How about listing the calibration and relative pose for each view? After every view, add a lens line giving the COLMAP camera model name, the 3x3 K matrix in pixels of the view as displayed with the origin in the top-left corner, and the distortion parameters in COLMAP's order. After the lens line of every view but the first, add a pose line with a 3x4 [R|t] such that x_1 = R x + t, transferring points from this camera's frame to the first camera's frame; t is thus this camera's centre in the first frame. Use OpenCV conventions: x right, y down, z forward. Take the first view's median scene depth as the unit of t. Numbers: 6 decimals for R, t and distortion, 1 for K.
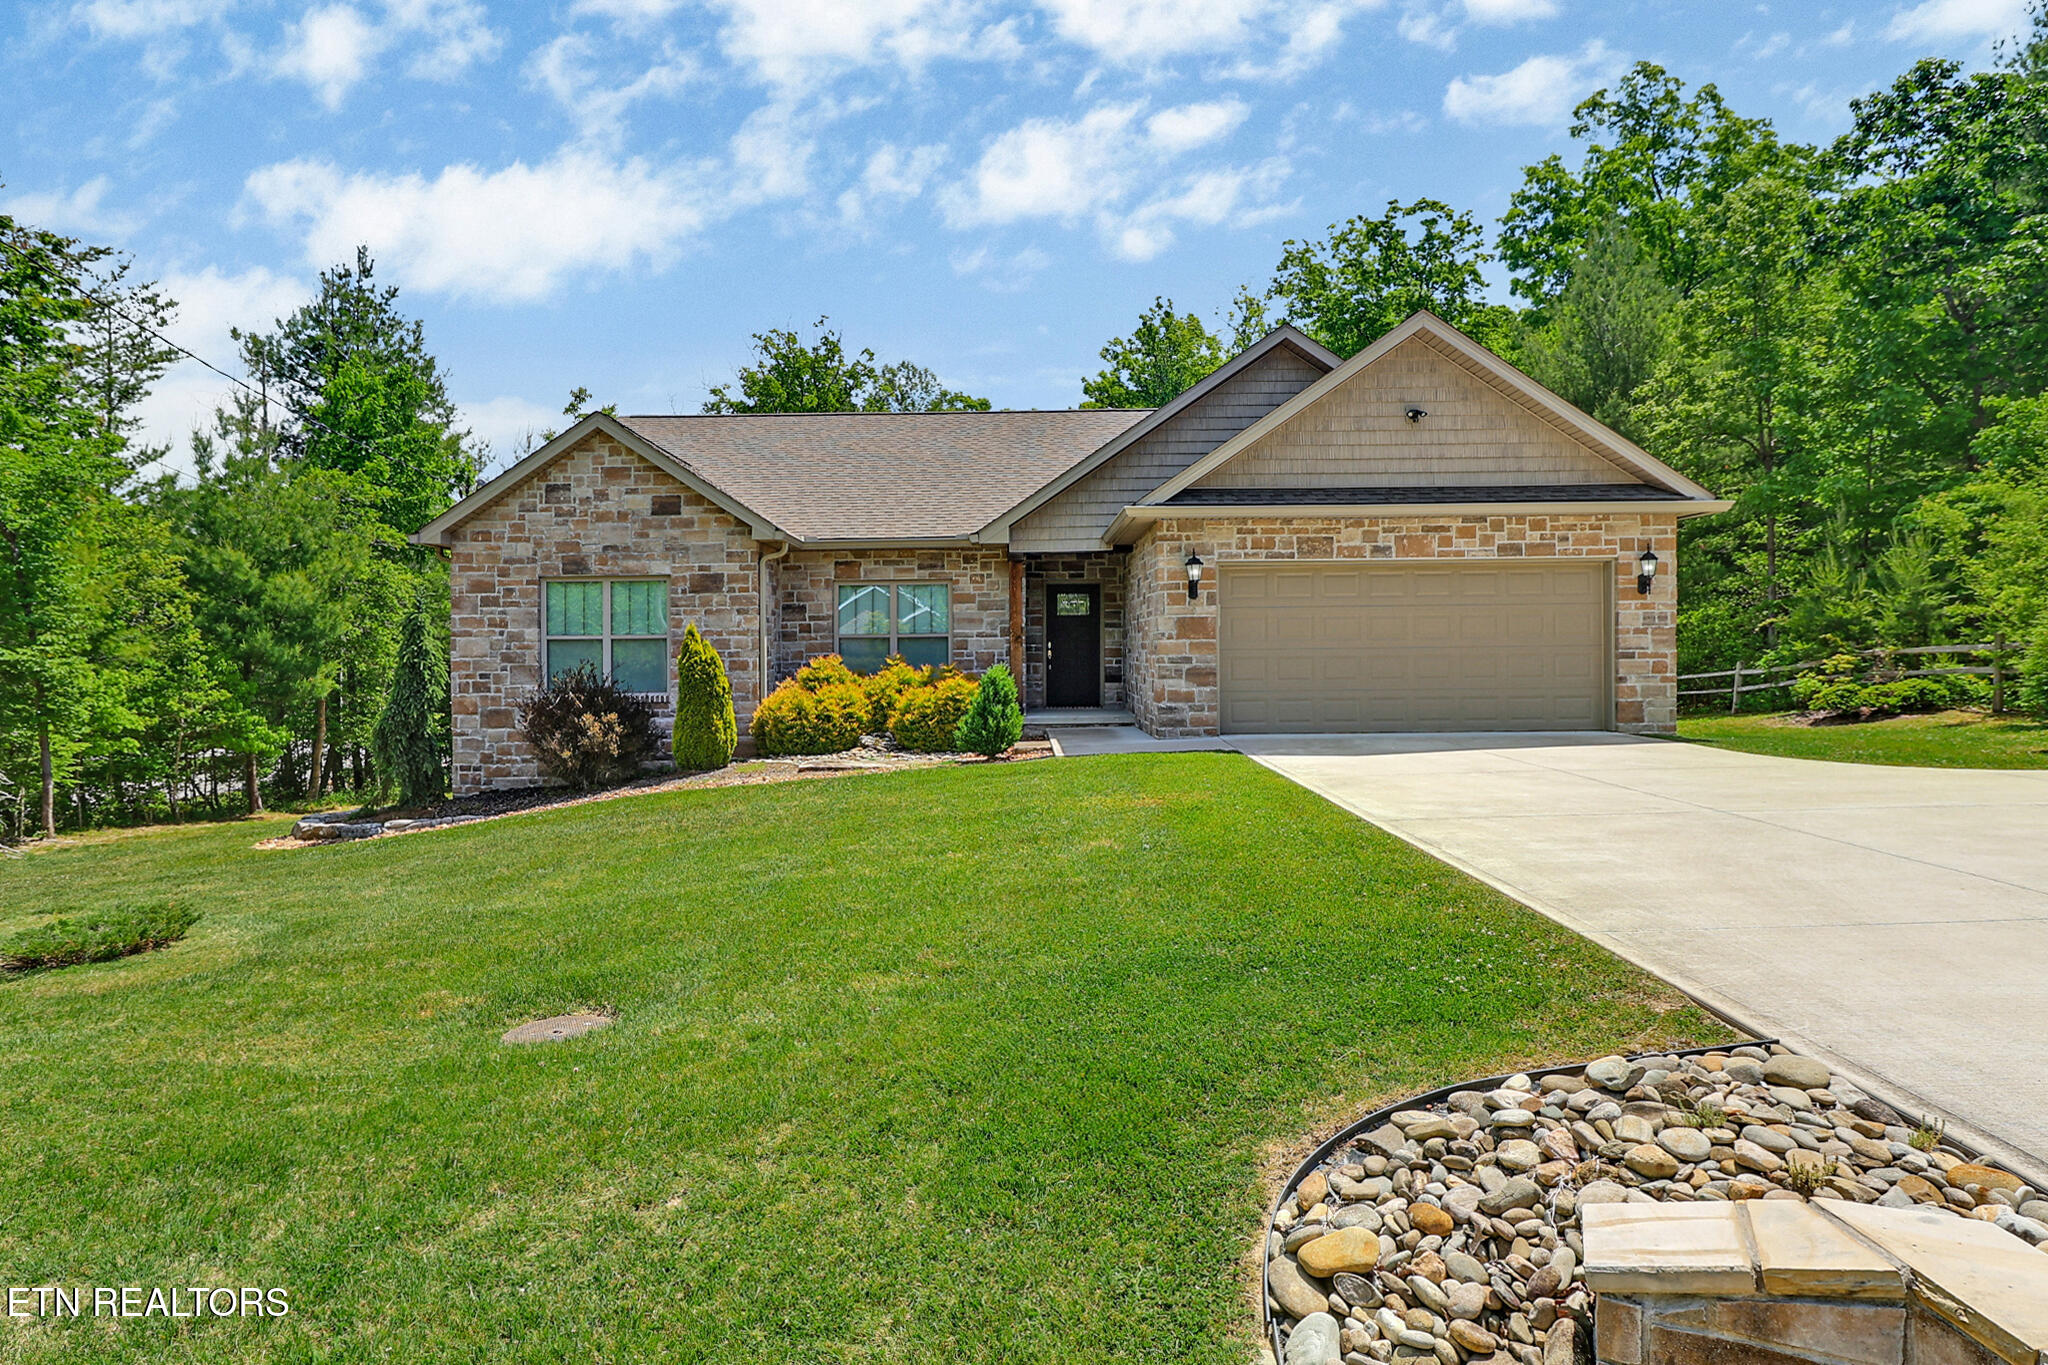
lens RADIAL K [[1554.5, 0, 981.5], [0, 1554.5, 793.9], [0, 0, 1]] dist [0.011499, -0.017726]
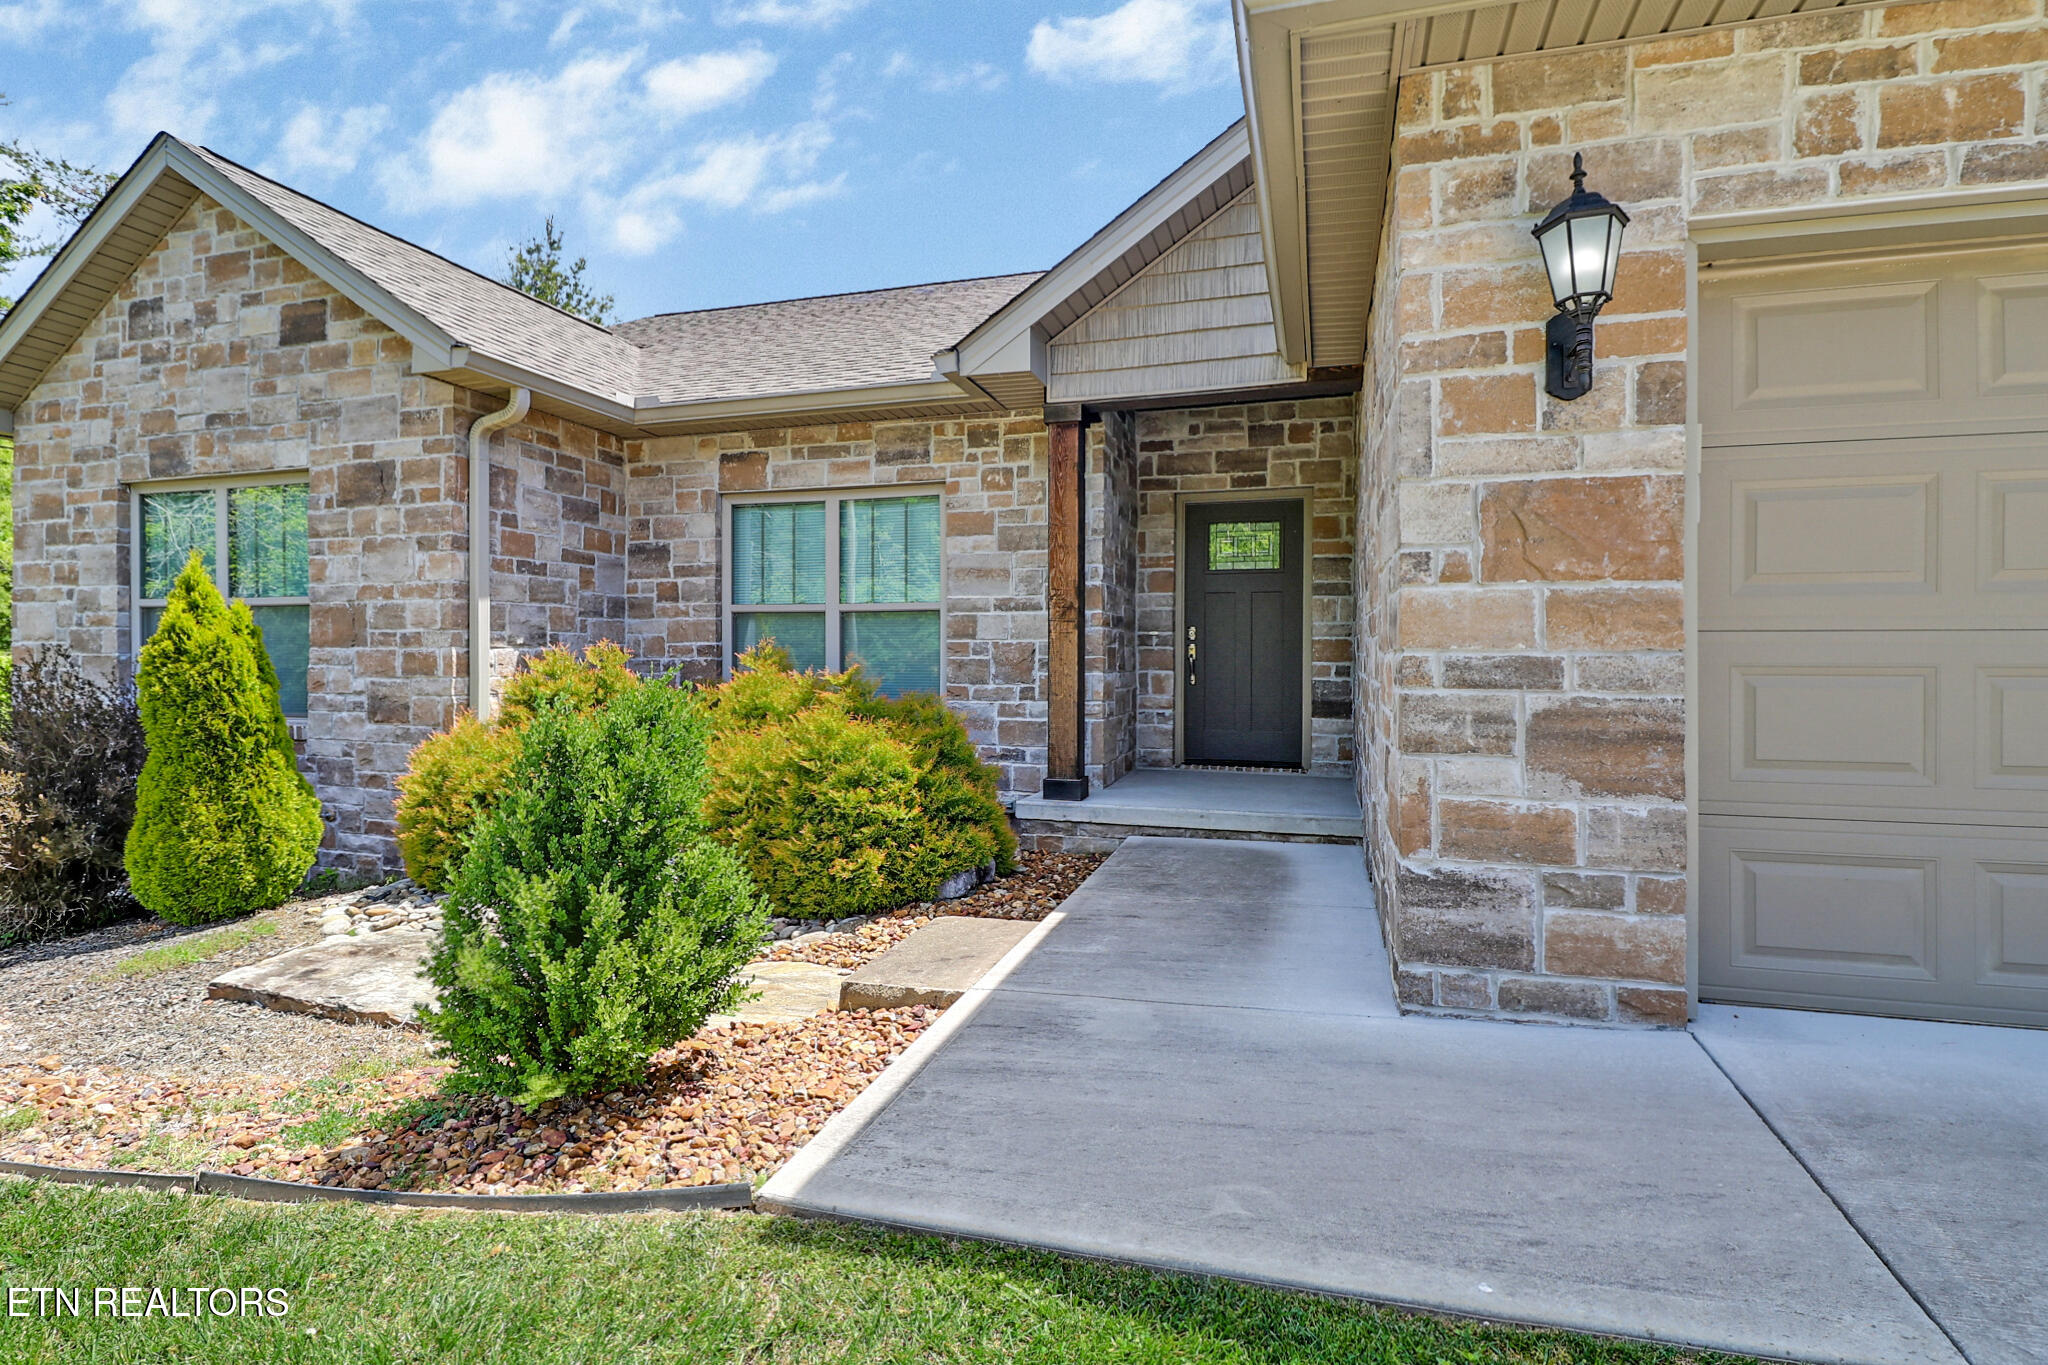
lens RADIAL K [[1044.3, 0, 995.4], [0, 1044.3, 687.2], [0, 0, 1]] dist [-0.013630, -0.001637]
pose [[0.951064, 0.025181, -0.307966, 0.096012], [-0.043947, 0.997565, -0.054152, -0.066717], [0.305853, 0.065036, 0.949855, 0.766488]]
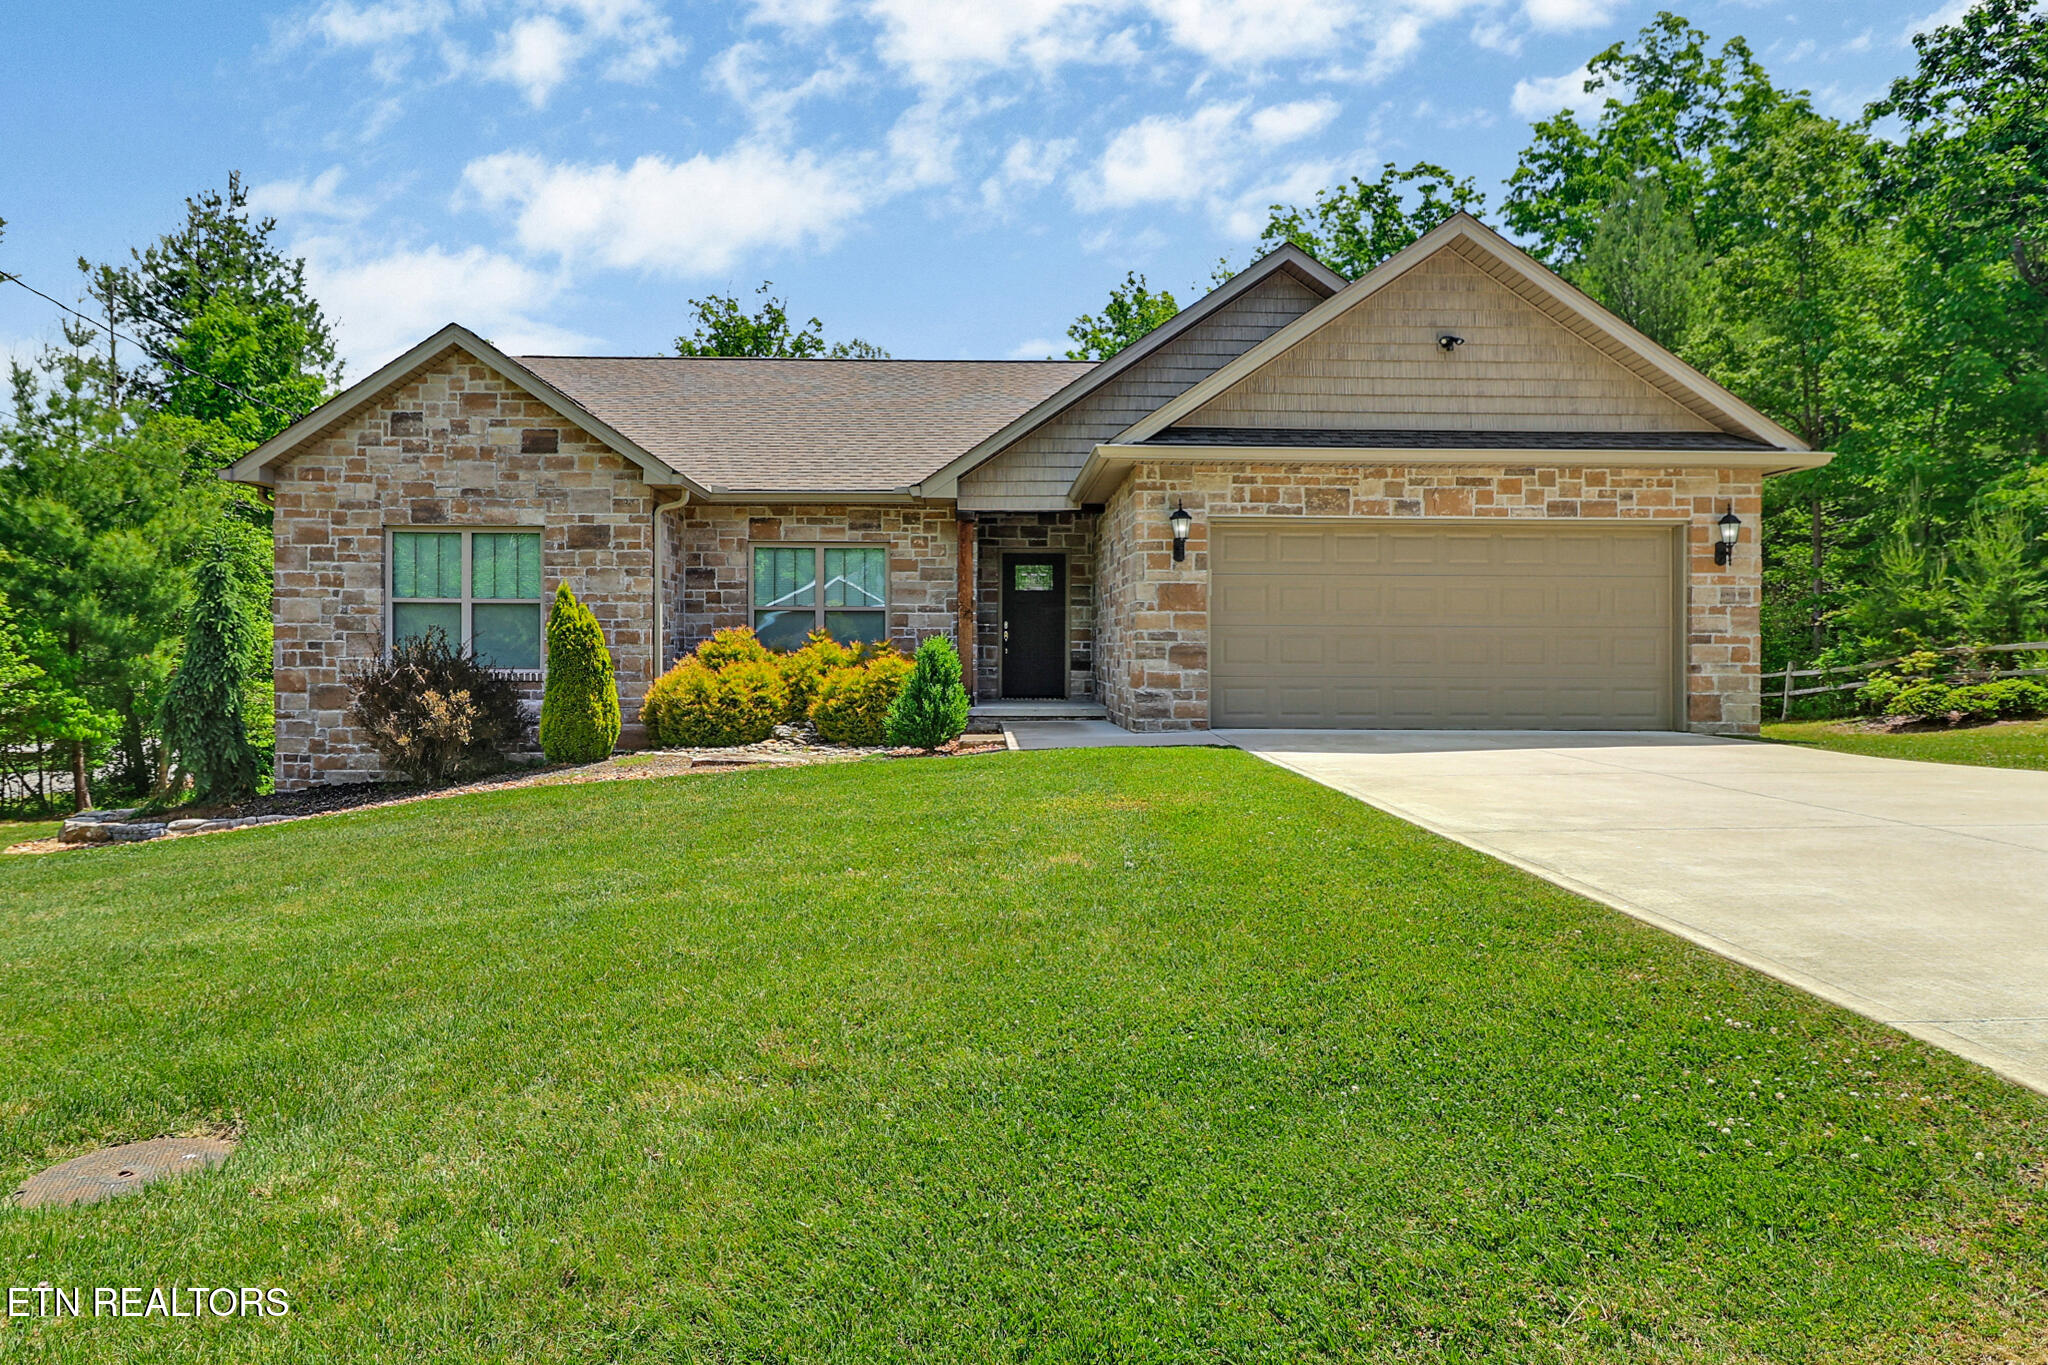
lens RADIAL K [[1554.5, 0, 990.7], [0, 1554.5, 780.9], [0, 0, 1]] dist [0.011499, -0.017726]
pose [[0.999434, 0.014313, 0.030440, 0.012758], [-0.013777, 0.999748, -0.017735, 0.005346], [-0.030686, 0.017306, 0.999379, 0.172027]]
